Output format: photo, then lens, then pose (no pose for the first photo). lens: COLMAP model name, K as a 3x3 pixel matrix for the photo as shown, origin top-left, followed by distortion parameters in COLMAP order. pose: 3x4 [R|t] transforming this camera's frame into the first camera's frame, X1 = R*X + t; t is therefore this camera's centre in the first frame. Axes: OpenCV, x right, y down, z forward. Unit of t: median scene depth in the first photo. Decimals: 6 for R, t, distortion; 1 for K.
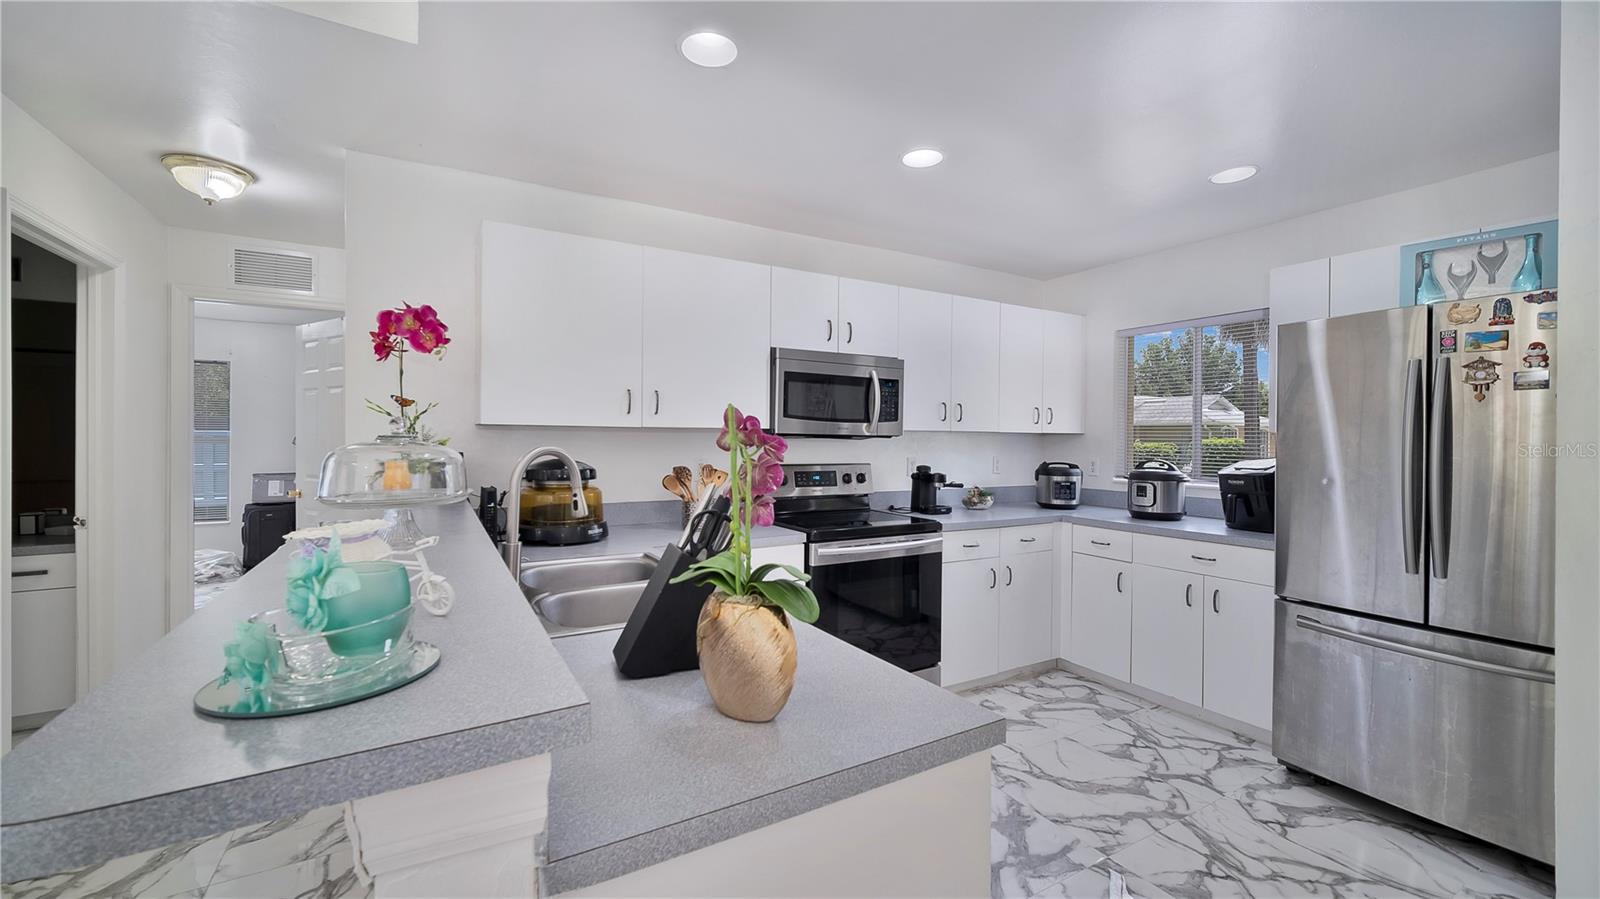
lens RADIAL K [[637.5, 0, 802.2], [0, 637.5, 440.8], [0, 0, 1]] dist [-0.000011, 0.000301]
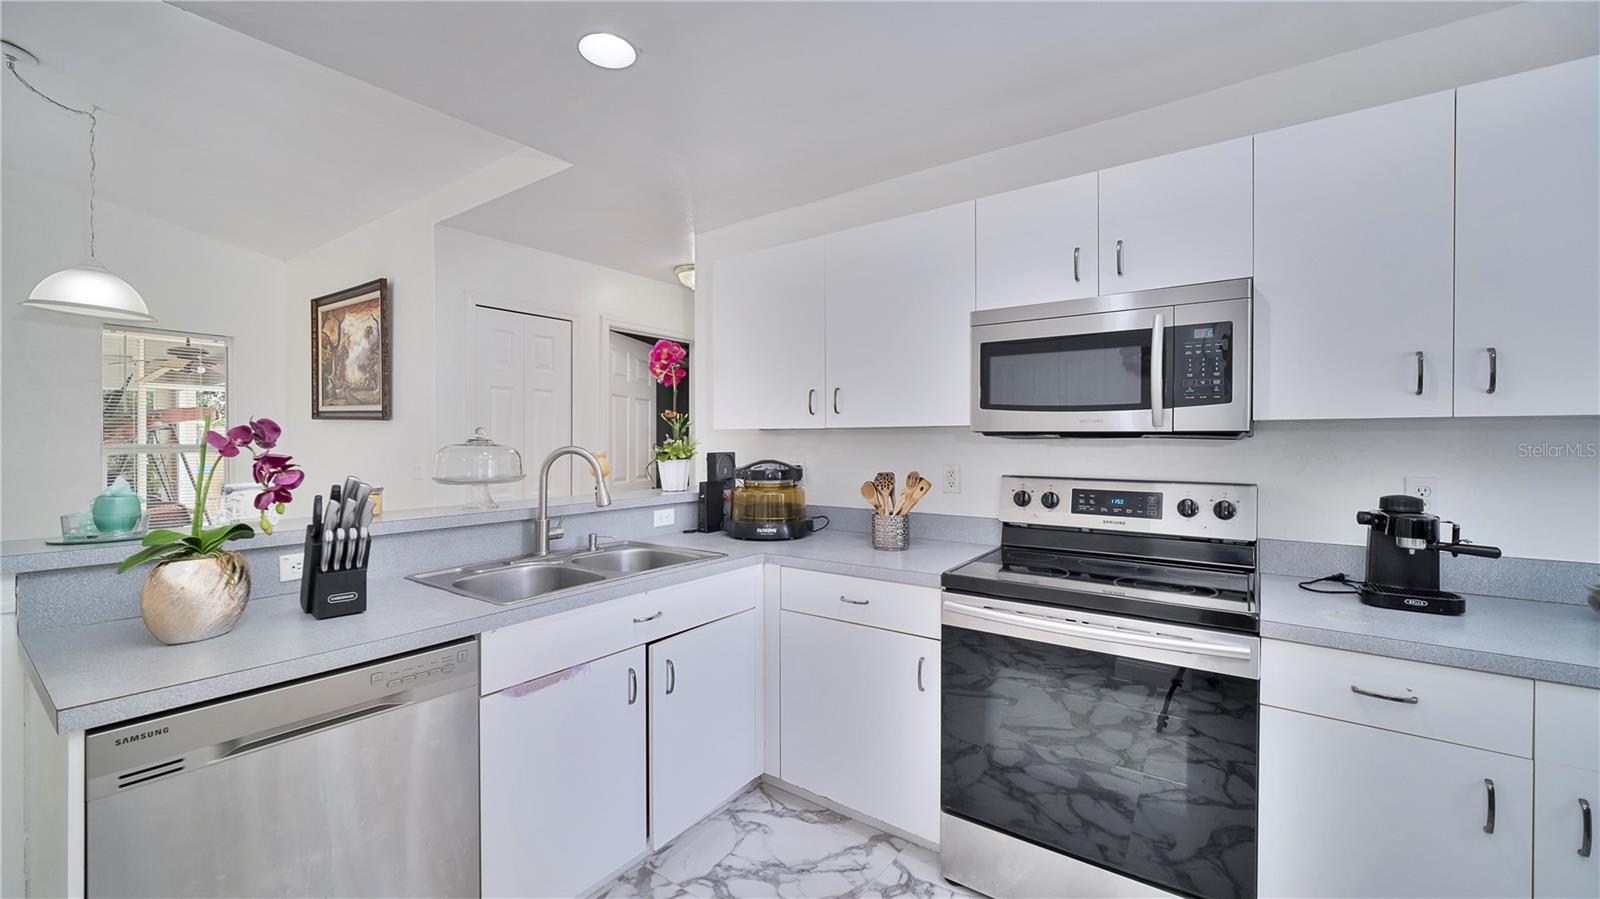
lens RADIAL K [[637.5, 0, 802.2], [0, 637.5, 440.8], [0, 0, 1]] dist [-0.000011, 0.000301]
pose [[0.413336, -0.005902, -0.910559, 0.489673], [-0.003592, 0.999961, -0.008112, 0.005029], [0.910572, 0.006624, 0.413299, 0.493807]]
